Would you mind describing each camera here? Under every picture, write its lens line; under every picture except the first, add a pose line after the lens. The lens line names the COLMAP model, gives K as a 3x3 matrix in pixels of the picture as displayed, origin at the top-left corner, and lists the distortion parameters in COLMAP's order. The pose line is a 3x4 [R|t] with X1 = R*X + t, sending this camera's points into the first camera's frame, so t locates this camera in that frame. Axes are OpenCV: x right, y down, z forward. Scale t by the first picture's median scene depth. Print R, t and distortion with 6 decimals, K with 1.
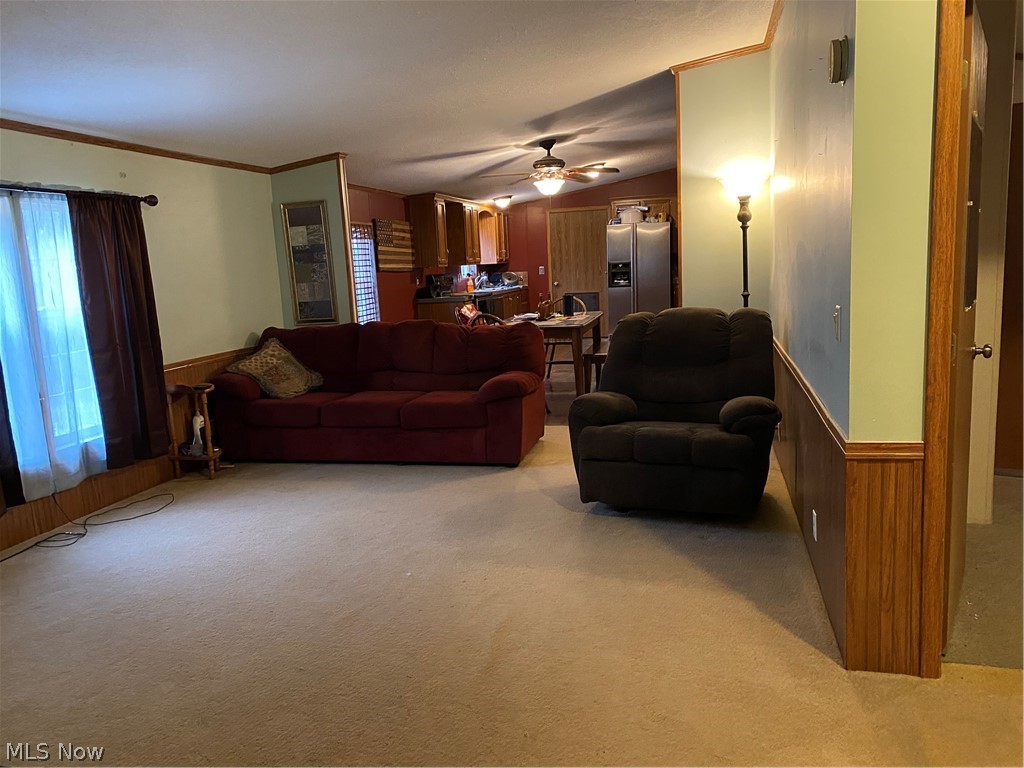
lens RADIAL K [[782.1, 0, 512.0], [0, 782.1, 384.0], [0, 0, 1]] dist [-0.001964, -0.000280]
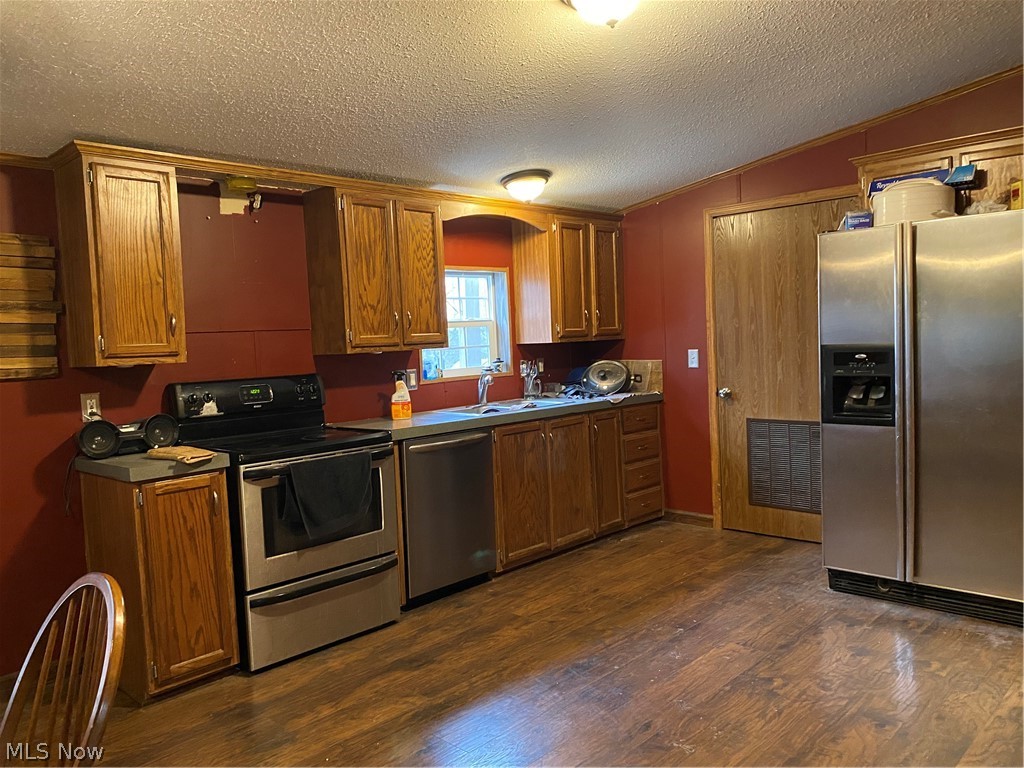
lens RADIAL K [[782.1, 0, 512.0], [0, 782.1, 384.0], [0, 0, 1]] dist [-0.001964, -0.000280]
pose [[0.868901, 0.041577, -0.493237, 0.172807], [-0.076664, 0.995746, -0.051119, -0.112487], [0.489013, 0.082231, 0.868392, 0.648396]]
